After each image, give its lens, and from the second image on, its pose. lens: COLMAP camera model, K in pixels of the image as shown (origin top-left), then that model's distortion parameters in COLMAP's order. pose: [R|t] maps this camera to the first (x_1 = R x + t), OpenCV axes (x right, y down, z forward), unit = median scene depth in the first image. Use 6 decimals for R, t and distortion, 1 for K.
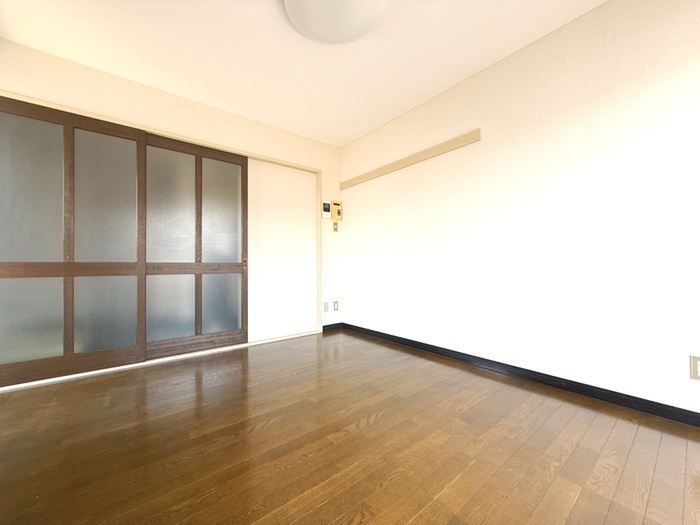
lens RADIAL K [[280.5, 0, 348.3], [0, 280.5, 261.4], [0, 0, 1]] dist [-0.000925, -0.000406]
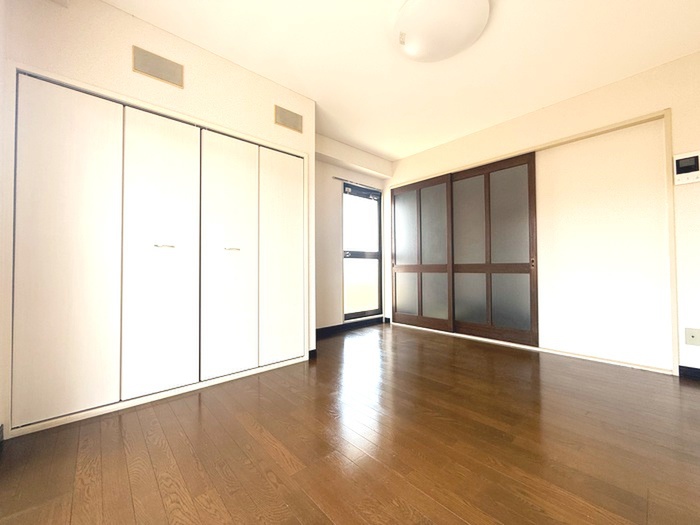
lens RADIAL K [[280.5, 0, 347.8], [0, 280.5, 260.1], [0, 0, 1]] dist [-0.000925, -0.000406]
pose [[0.063266, -0.022132, -0.997751, 0.548301], [0.020667, 0.999569, -0.020862, 0.002537], [0.997783, -0.019301, 0.063696, 0.305131]]
